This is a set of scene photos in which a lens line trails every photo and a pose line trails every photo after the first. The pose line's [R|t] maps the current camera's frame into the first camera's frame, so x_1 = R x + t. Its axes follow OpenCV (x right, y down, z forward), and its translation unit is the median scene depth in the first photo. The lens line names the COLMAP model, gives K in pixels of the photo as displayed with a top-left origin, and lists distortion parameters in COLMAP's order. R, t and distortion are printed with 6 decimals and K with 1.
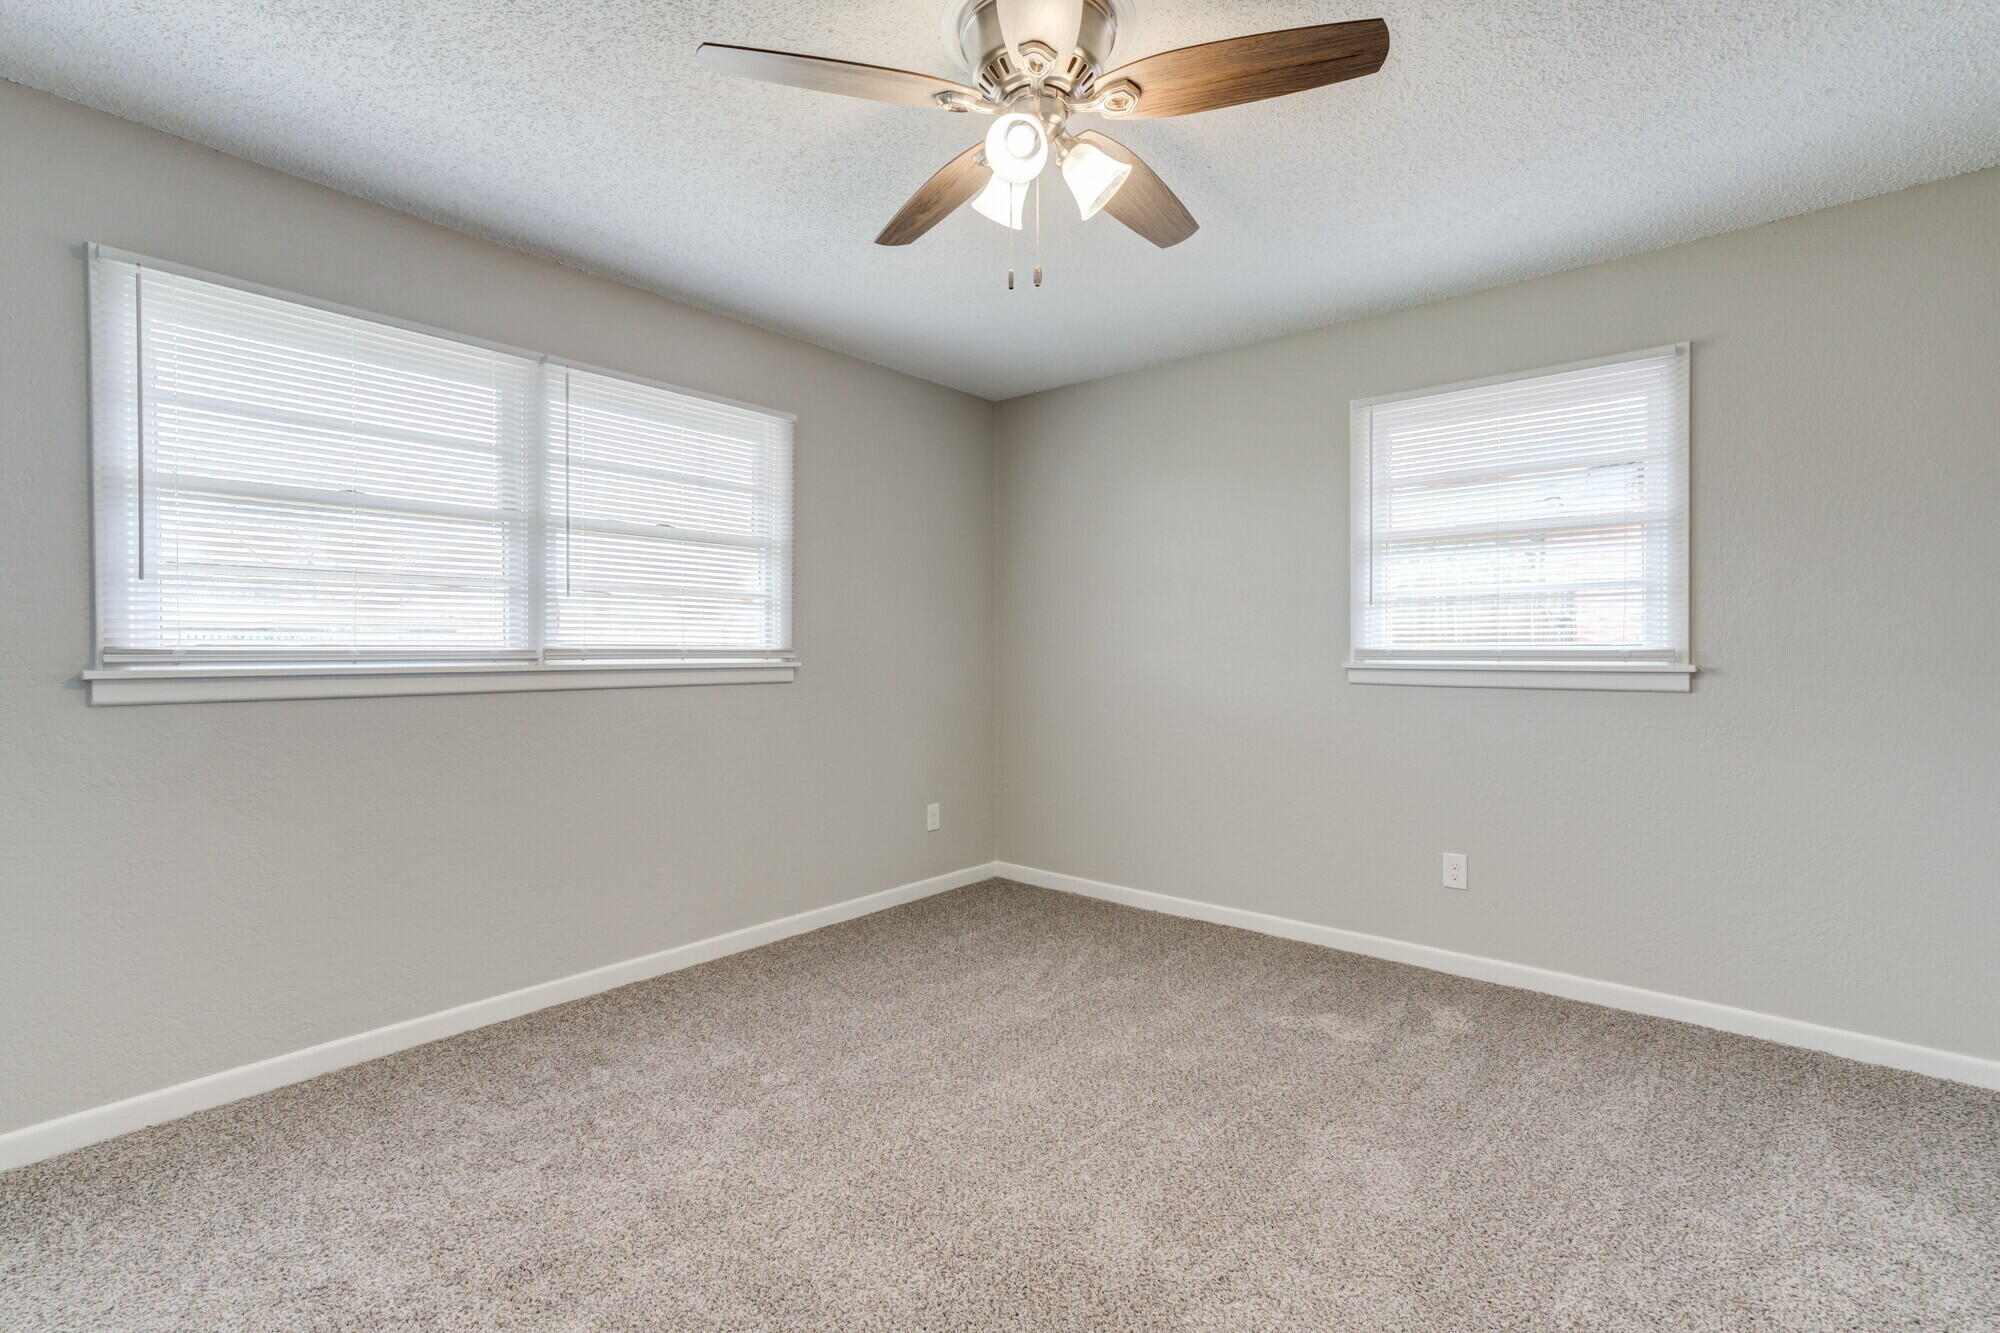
lens RADIAL K [[897.9, 0, 1014.8], [0, 897.9, 664.9], [0, 0, 1]] dist [0.000668, 0.009738]
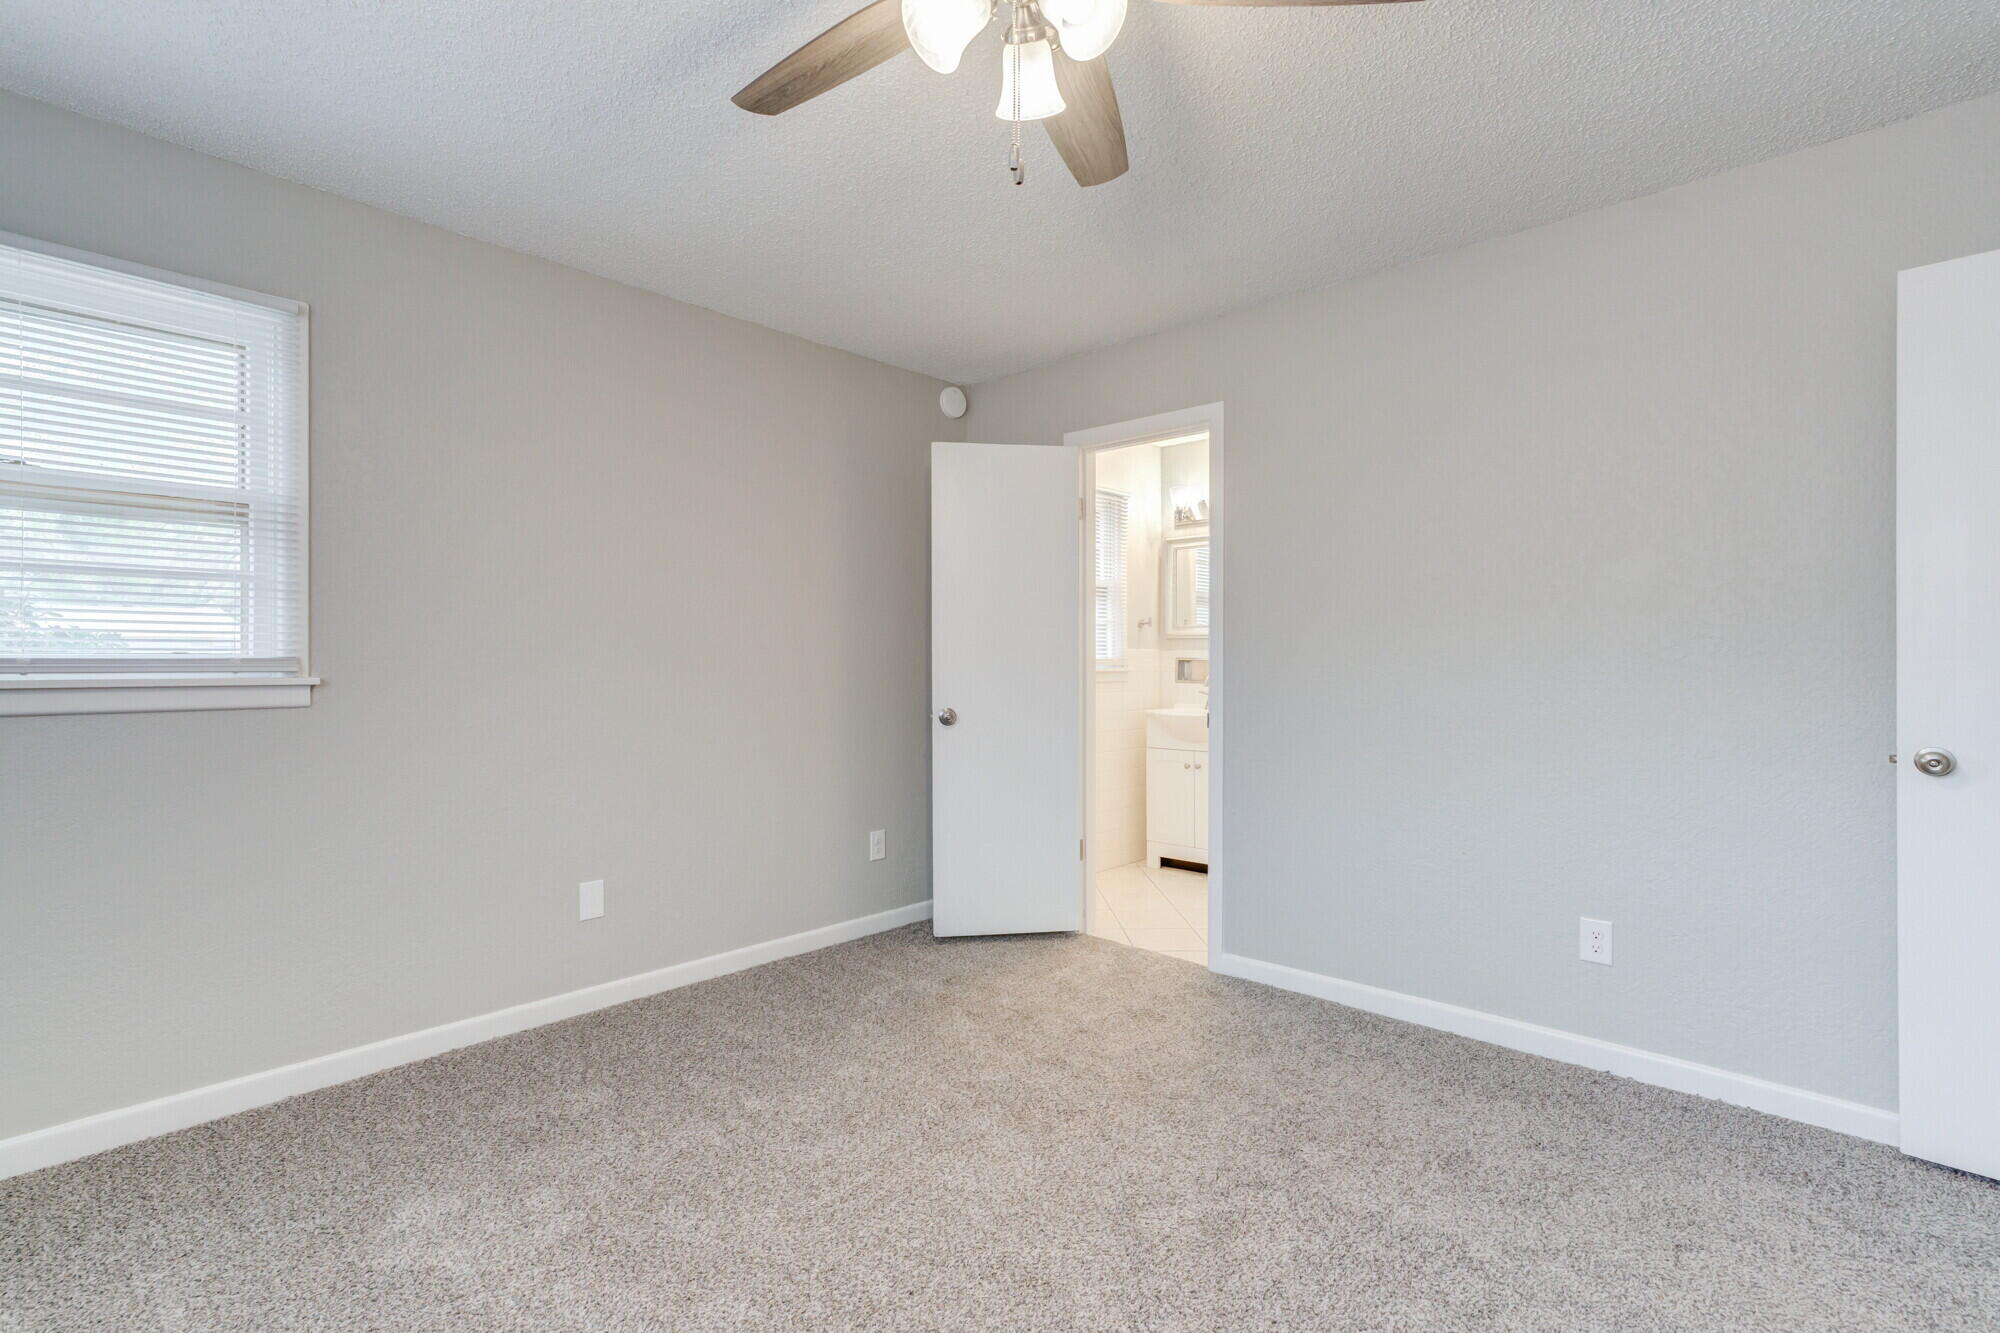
lens RADIAL K [[897.9, 0, 1006.1], [0, 897.9, 658.5], [0, 0, 1]] dist [0.000668, 0.009738]
pose [[0.997355, -0.001126, -0.072676, 0.404967], [0.000019, 0.999884, -0.015228, -0.008302], [0.072685, 0.015186, 0.997239, 0.474938]]
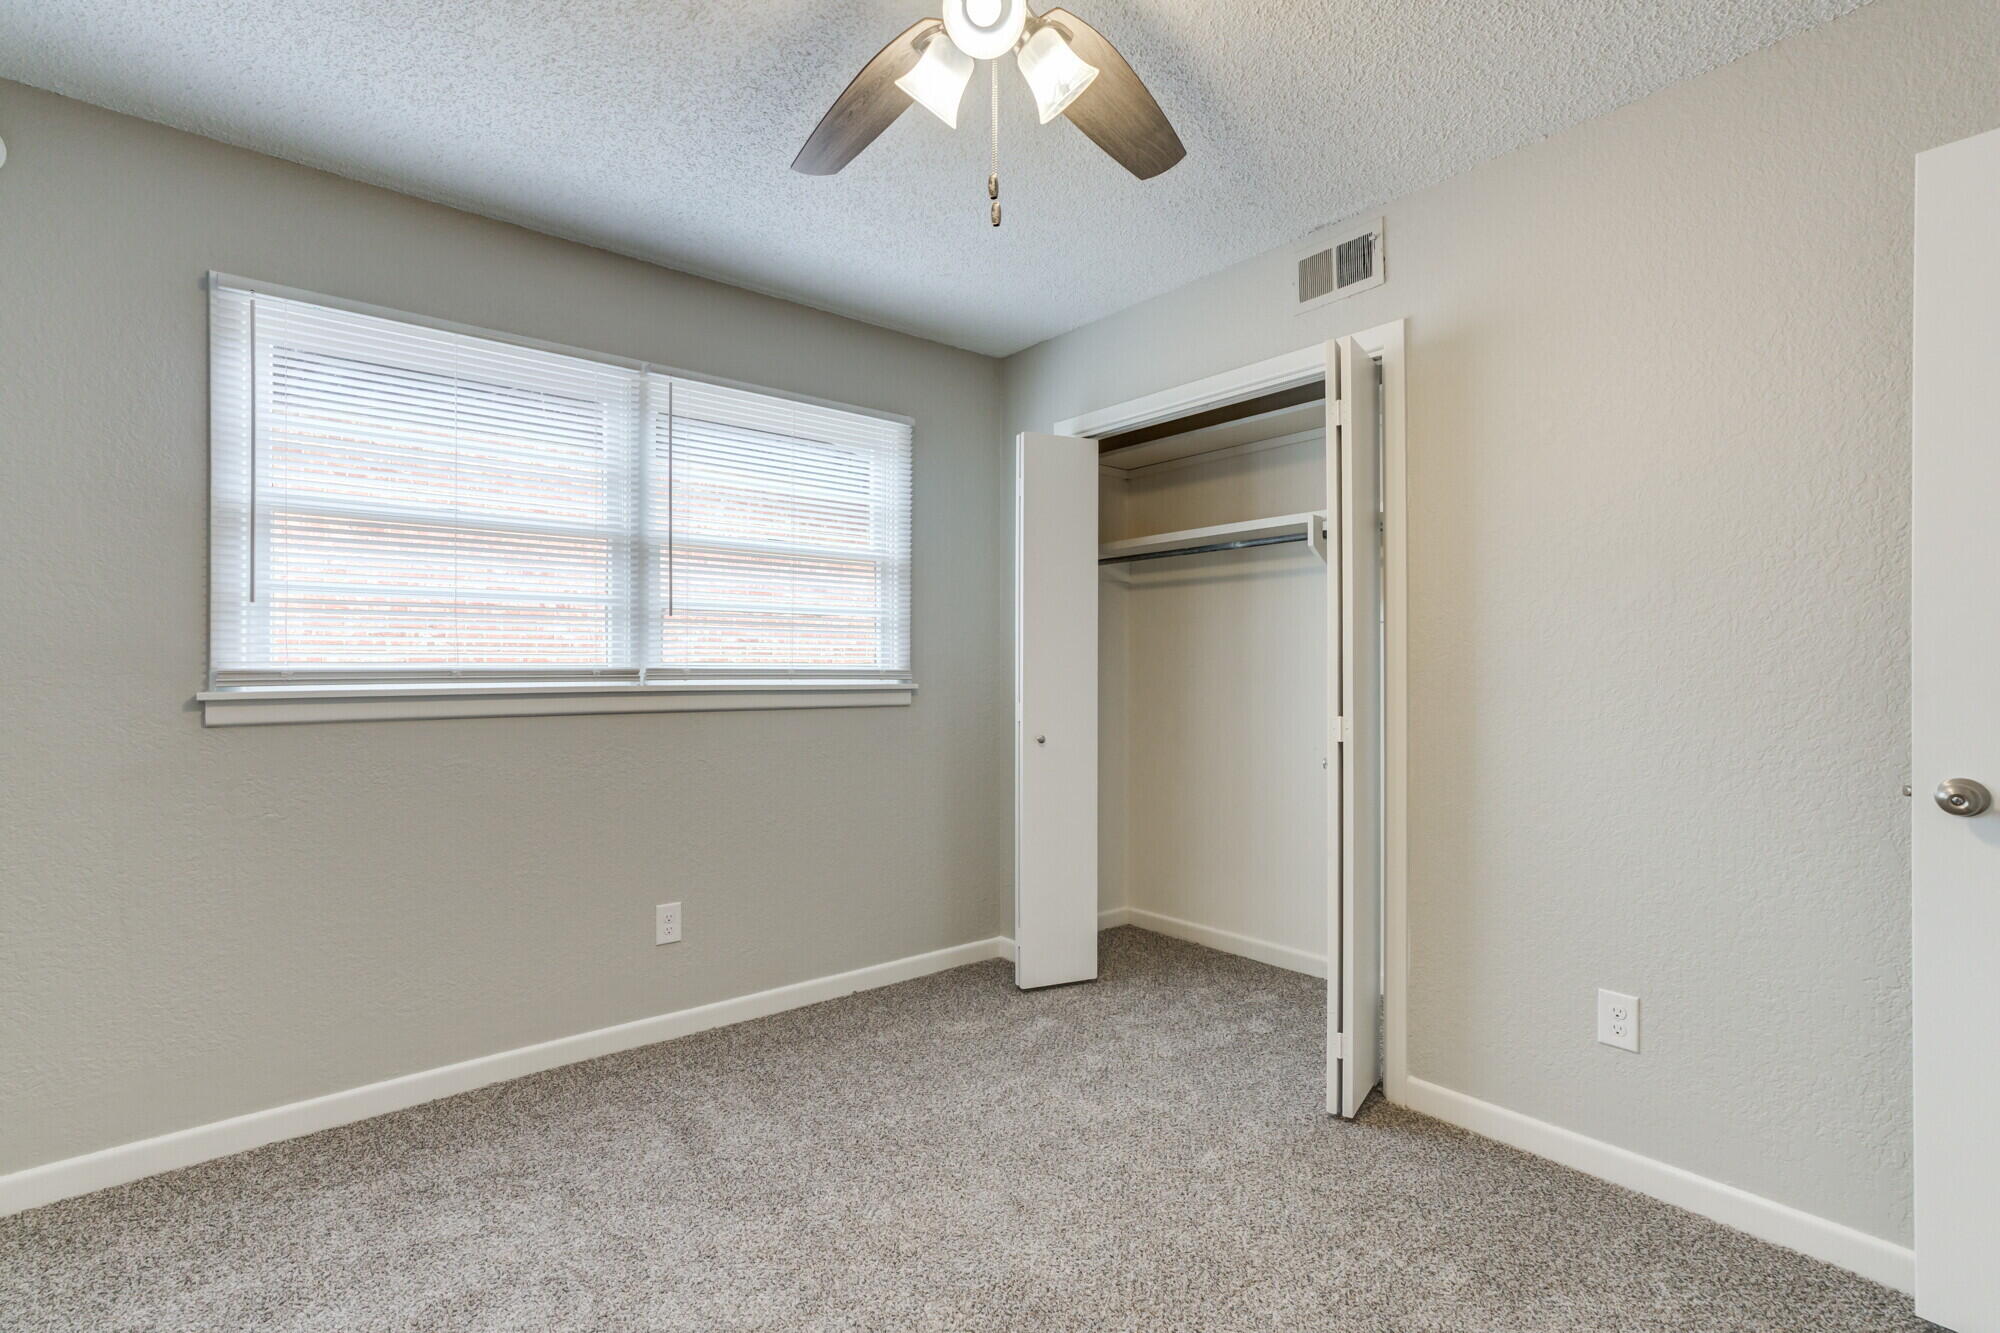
lens RADIAL K [[949.0, 0, 1007.7], [0, 949.0, 678.4], [0, 0, 1]] dist [0.057001, 0.000490]
pose [[0.980515, 0.000162, -0.196443, 0.058070], [-0.001685, 0.999970, -0.007584, -0.001444], [0.196436, 0.007767, 0.980486, 0.067546]]
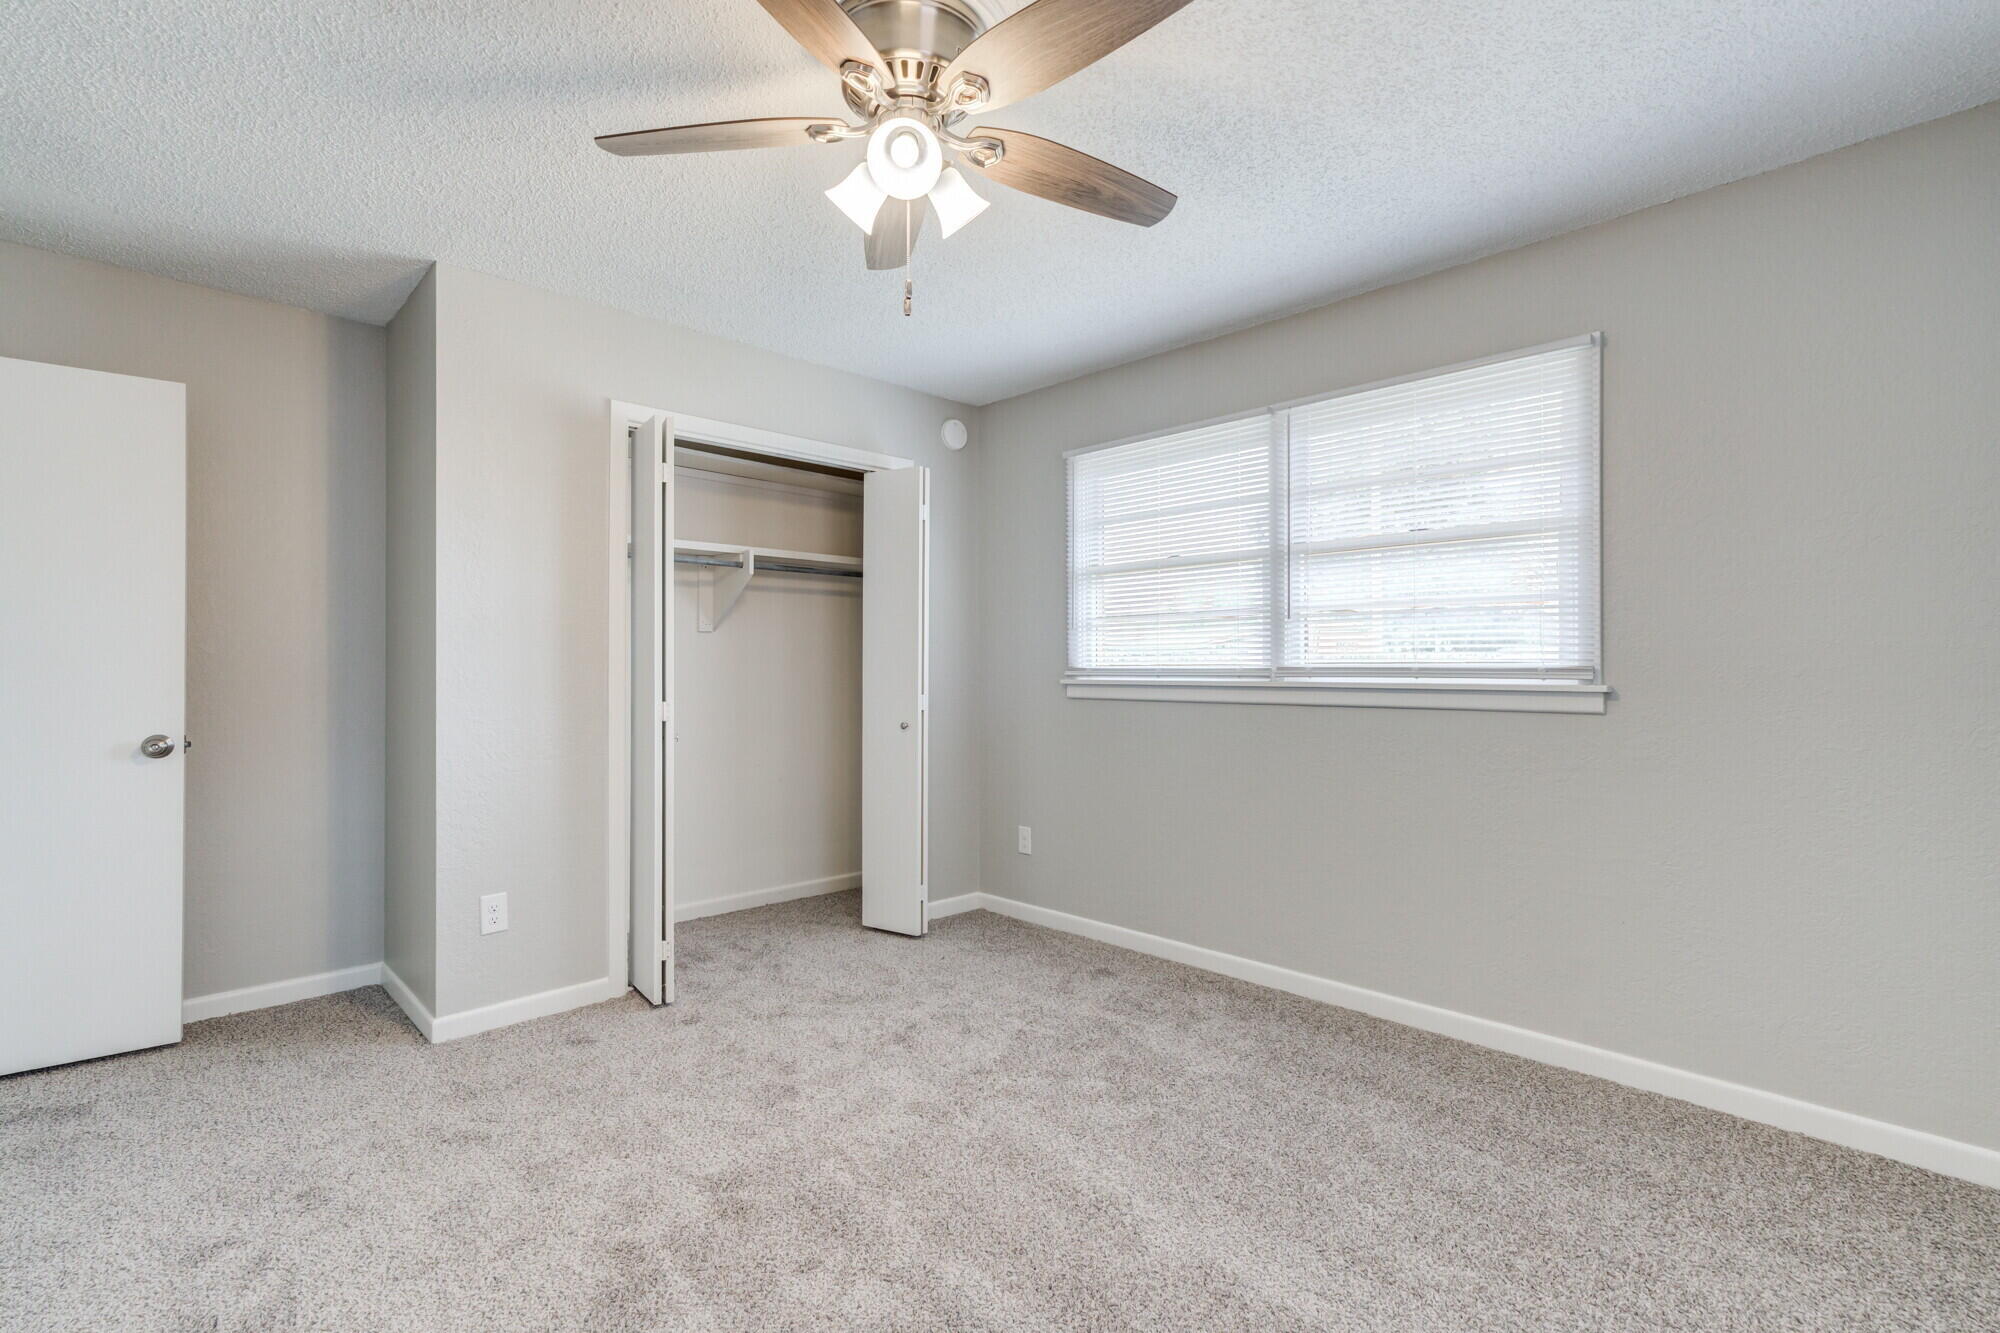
lens RADIAL K [[897.9, 0, 981.6], [0, 897.9, 670.3], [0, 0, 1]] dist [0.000668, 0.009738]
pose [[-0.093887, 0.002399, -0.995580, 0.637851], [-0.015669, 0.999870, 0.003887, -0.012551], [0.995460, 0.015965, -0.093837, 0.752902]]
